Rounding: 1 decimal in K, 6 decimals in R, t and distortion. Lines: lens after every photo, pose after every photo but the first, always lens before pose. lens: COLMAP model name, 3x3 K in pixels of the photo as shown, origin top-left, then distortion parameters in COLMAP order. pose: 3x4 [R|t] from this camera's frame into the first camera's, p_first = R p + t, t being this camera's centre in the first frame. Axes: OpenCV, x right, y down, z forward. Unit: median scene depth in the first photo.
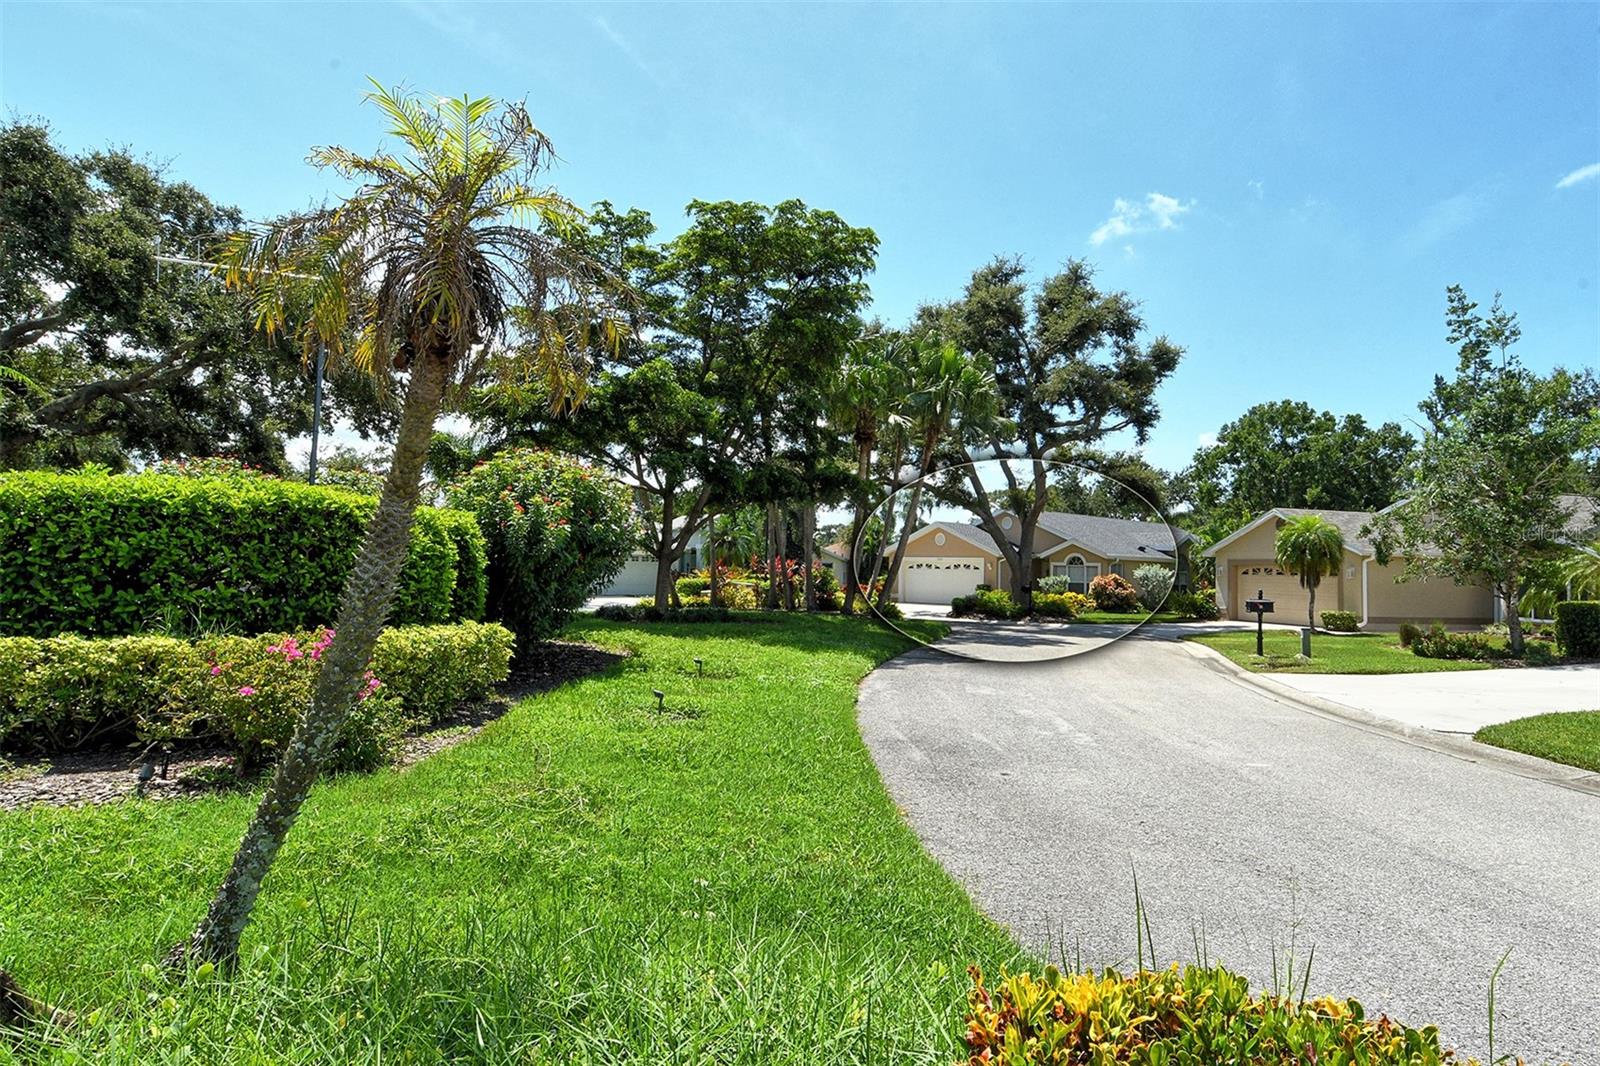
lens RADIAL K [[962.8, 0, 800.4], [0, 962.8, 534.9], [0, 0, 1]] dist [-0.004549, -0.001422]
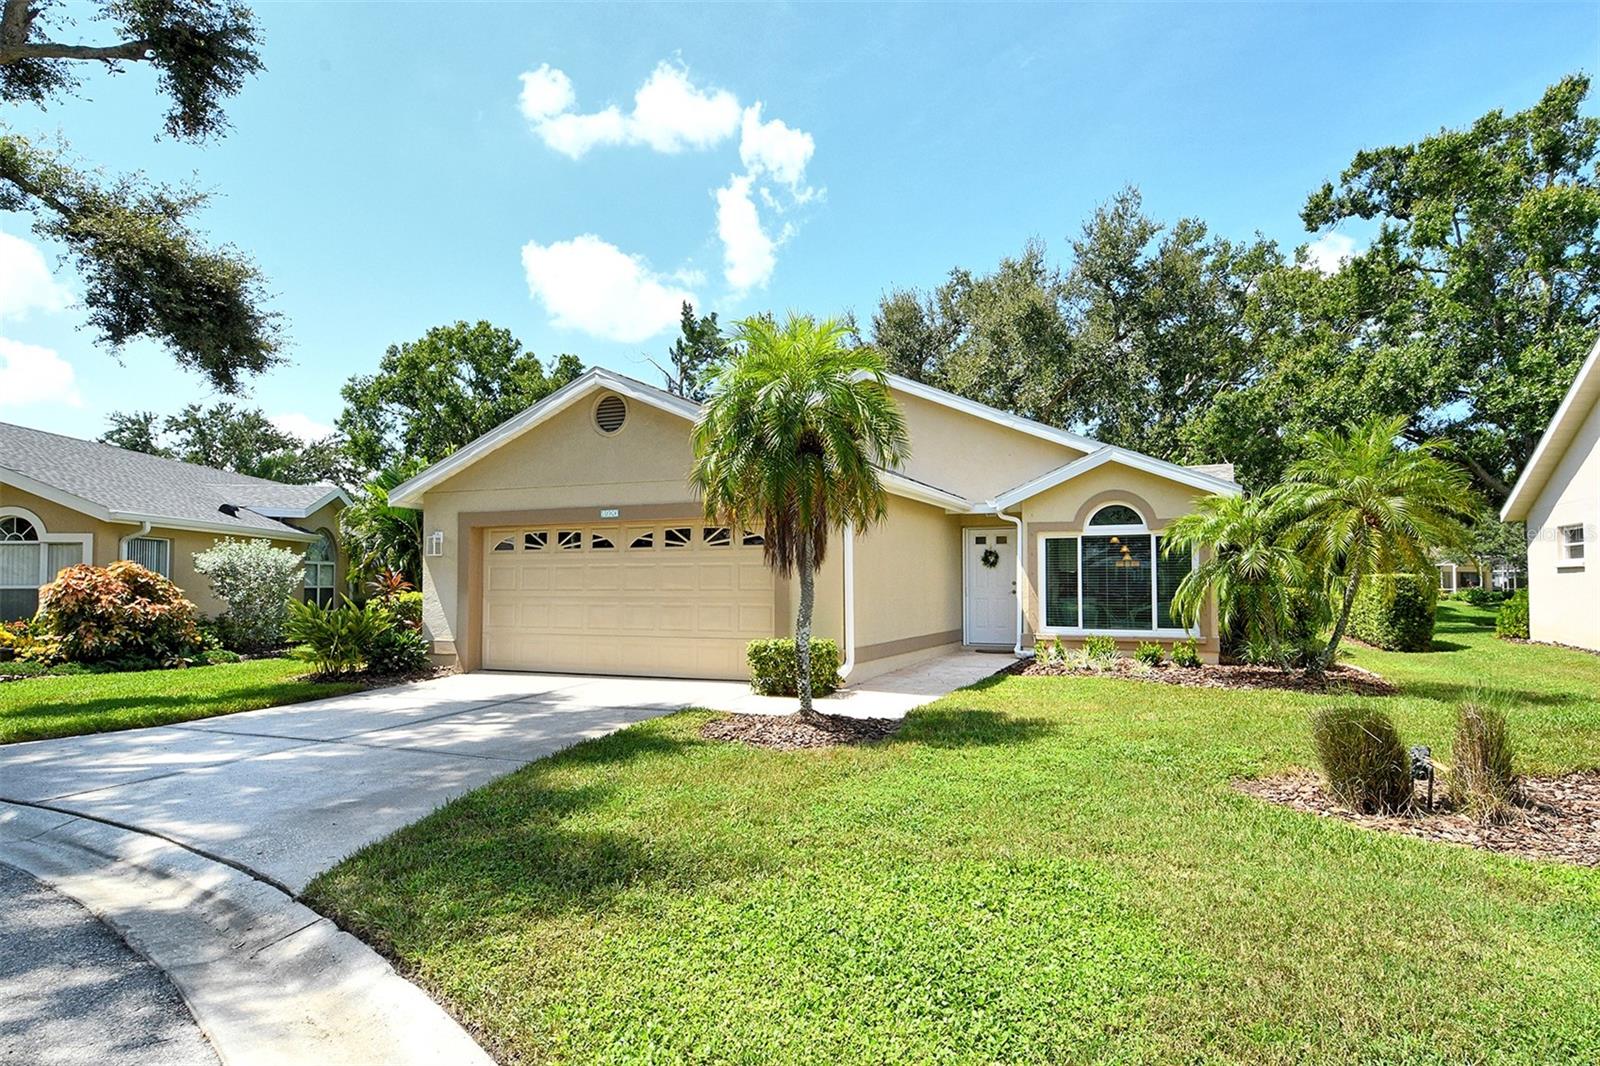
lens RADIAL K [[878.6, 0, 801.8], [0, 878.6, 558.5], [0, 0, 1]] dist [0.029402, -0.008496]
pose [[0.639861, 0.001580, 0.768489, 0.225082], [-0.011567, 0.999904, 0.007576, 0.033639], [-0.768404, -0.013737, 0.639818, 0.573644]]
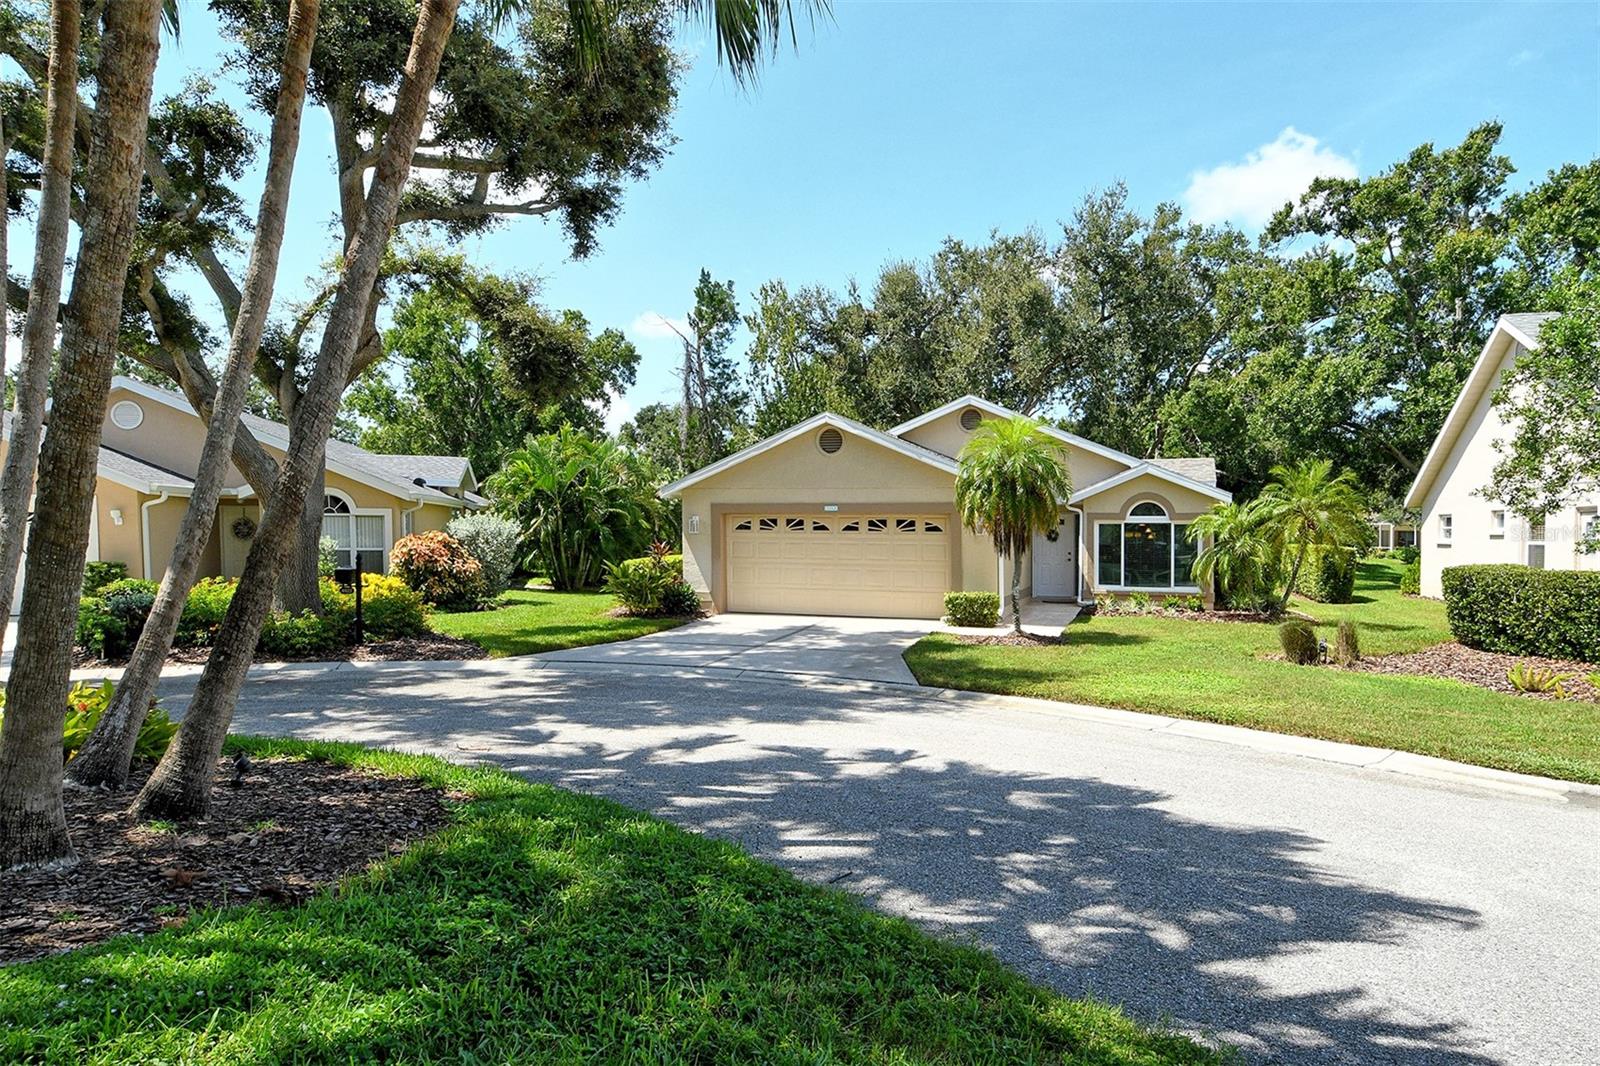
lens RADIAL K [[1025.5, 0, 798.5], [0, 1025.5, 537.1], [0, 0, 1]] dist [0.028729, 0.008951]
pose [[0.556499, -0.020378, 0.830598, -0.007706], [-0.026988, 0.998728, 0.042584, 0.016058], [-0.830410, -0.046114, 0.555241, 0.541567]]
